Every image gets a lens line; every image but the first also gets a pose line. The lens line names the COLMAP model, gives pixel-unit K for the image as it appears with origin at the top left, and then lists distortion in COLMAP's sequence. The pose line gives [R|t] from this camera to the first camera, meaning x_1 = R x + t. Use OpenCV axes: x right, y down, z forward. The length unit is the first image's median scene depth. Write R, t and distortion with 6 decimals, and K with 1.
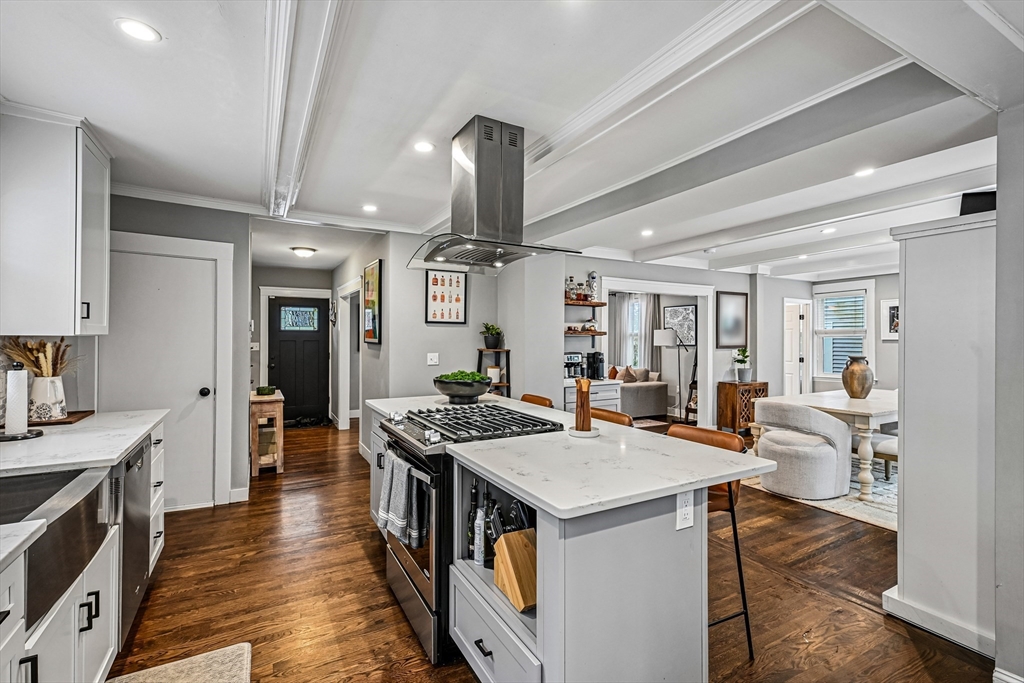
lens RADIAL K [[460.5, 0, 511.4], [0, 460.5, 336.7], [0, 0, 1]] dist [0.010359, -0.000127]
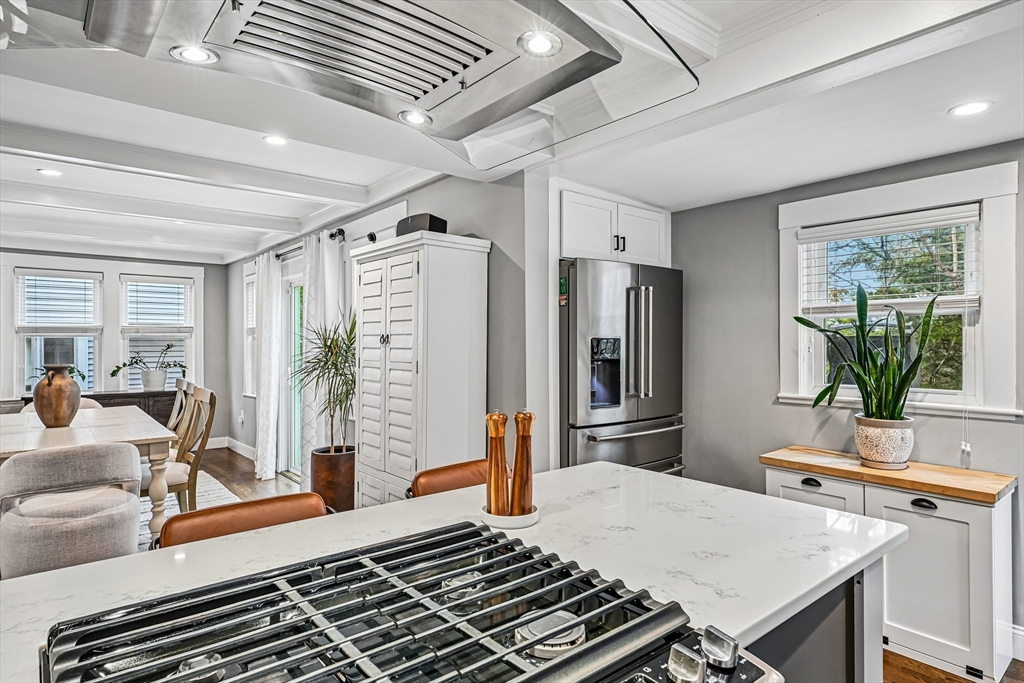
lens RADIAL K [[574.8, 0, 512.0], [0, 574.8, 341.5], [0, 0, 1]] dist [0.015531, 0.000423]
pose [[-0.182878, -0.000490, 0.983136, -0.485408], [-0.005254, 0.999986, -0.000479, 0.008191], [-0.983122, -0.005253, -0.182878, 1.103504]]
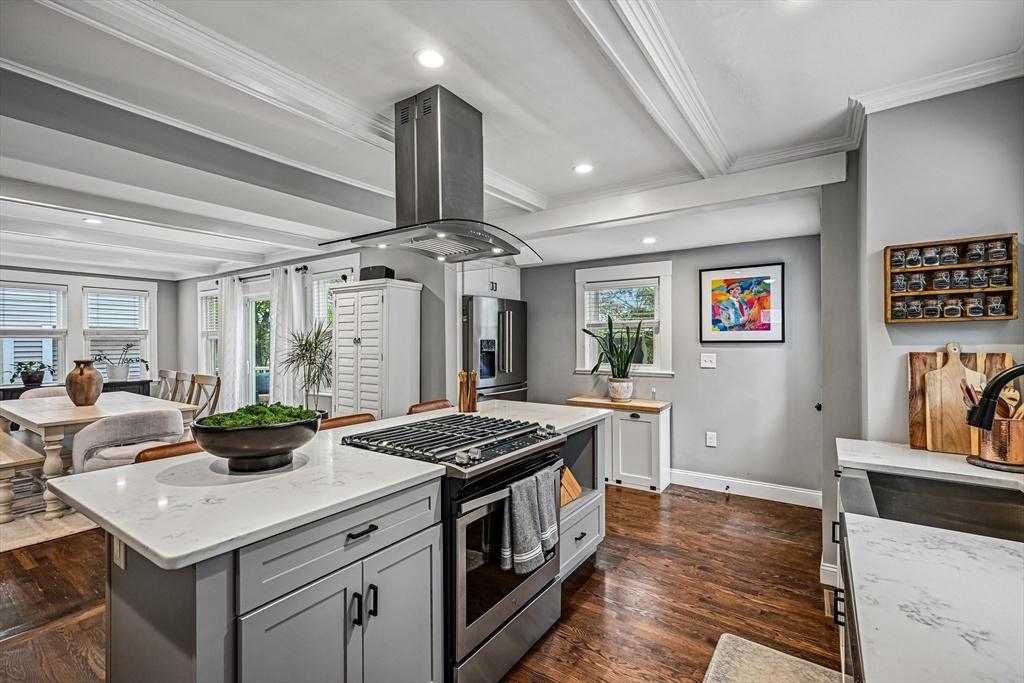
lens RADIAL K [[460.5, 0, 511.4], [0, 460.5, 336.7], [0, 0, 1]] dist [0.010359, -0.000127]
pose [[-0.443901, 0.007148, 0.896048, -1.031876], [-0.003003, 0.999951, -0.009465, 0.003392], [-0.896071, -0.006893, -0.443857, 1.439843]]
